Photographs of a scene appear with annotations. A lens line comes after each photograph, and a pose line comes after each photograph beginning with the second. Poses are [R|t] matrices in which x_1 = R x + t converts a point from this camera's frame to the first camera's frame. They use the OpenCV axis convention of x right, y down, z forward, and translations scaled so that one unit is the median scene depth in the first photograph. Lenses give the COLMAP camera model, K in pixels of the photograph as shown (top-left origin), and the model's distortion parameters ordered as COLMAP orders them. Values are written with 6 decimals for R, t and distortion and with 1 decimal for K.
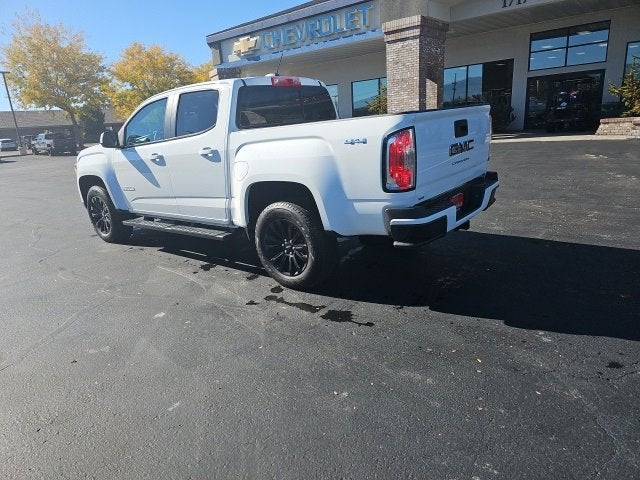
lens RADIAL K [[421.2, 0, 316.0], [0, 421.2, 242.2], [0, 0, 1]] dist [0.056127, -0.044744]
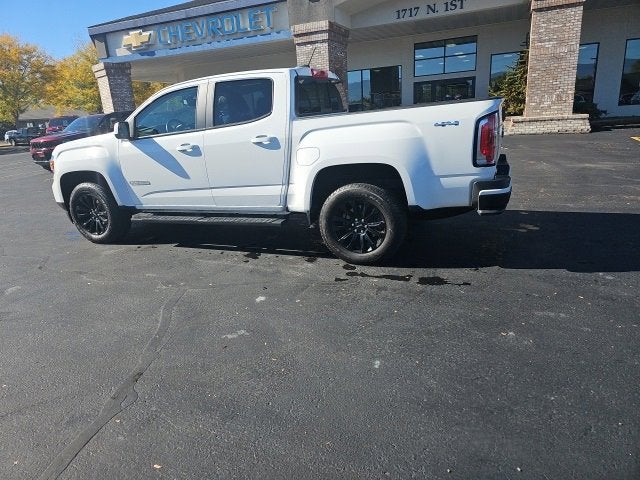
lens RADIAL K [[421.2, 0, 310.7], [0, 421.2, 235.9], [0, 0, 1]] dist [0.056127, -0.044744]
pose [[0.962378, -0.068684, 0.262888, -0.338889], [0.073124, 0.997297, -0.007131, 0.025623], [-0.261688, 0.026086, 0.964800, 0.000561]]
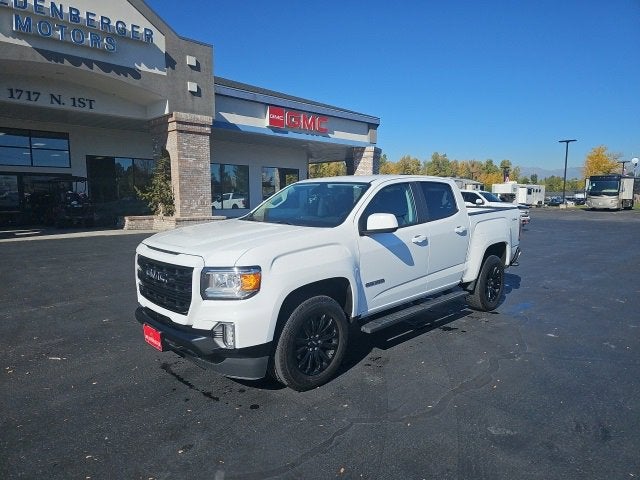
lens RADIAL K [[421.2, 0, 323.2], [0, 421.2, 242.6], [0, 0, 1]] dist [0.056127, -0.044744]
pose [[0.105468, -0.040180, 0.993611, -1.256888], [0.266279, 0.963837, 0.010712, -0.237113], [-0.958109, 0.263448, 0.112353, 1.001996]]
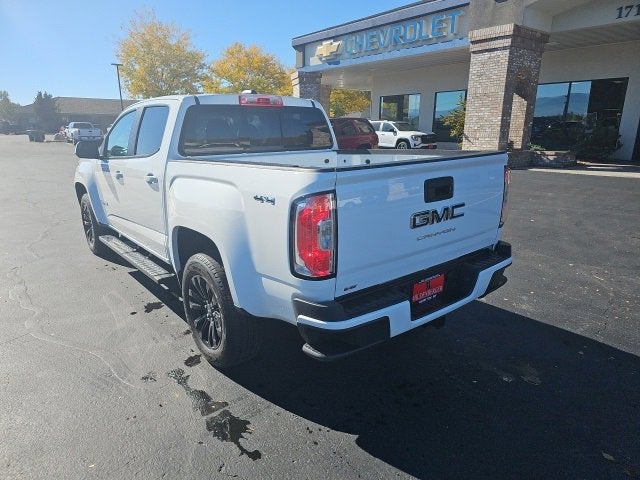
lens RADIAL K [[421.2, 0, 316.4], [0, 421.2, 241.2], [0, 0, 1]] dist [0.056127, -0.044744]
pose [[0.975572, 0.123005, -0.182017, 0.186020], [-0.124537, 0.992210, 0.003029, -0.105249], [0.180971, 0.019713, 0.983291, 0.181797]]
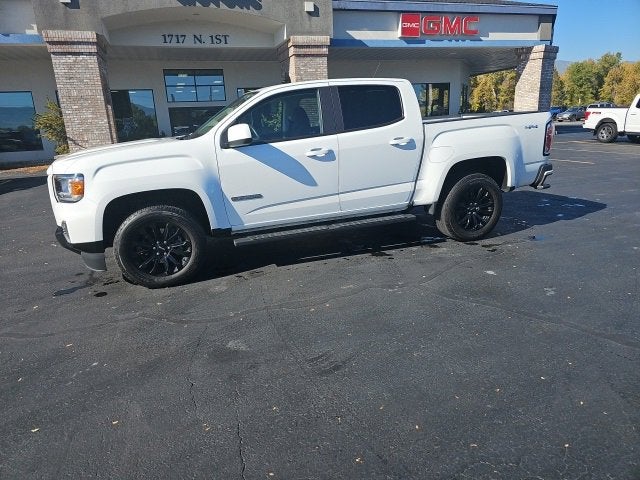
lens RADIAL K [[421.2, 0, 311.4], [0, 421.2, 236.0], [0, 0, 1]] dist [0.056127, -0.044744]
pose [[0.541093, -0.171401, 0.823310, -1.051185], [0.242220, 0.969286, 0.042600, -0.062036], [-0.805325, 0.176371, 0.565991, 0.482391]]
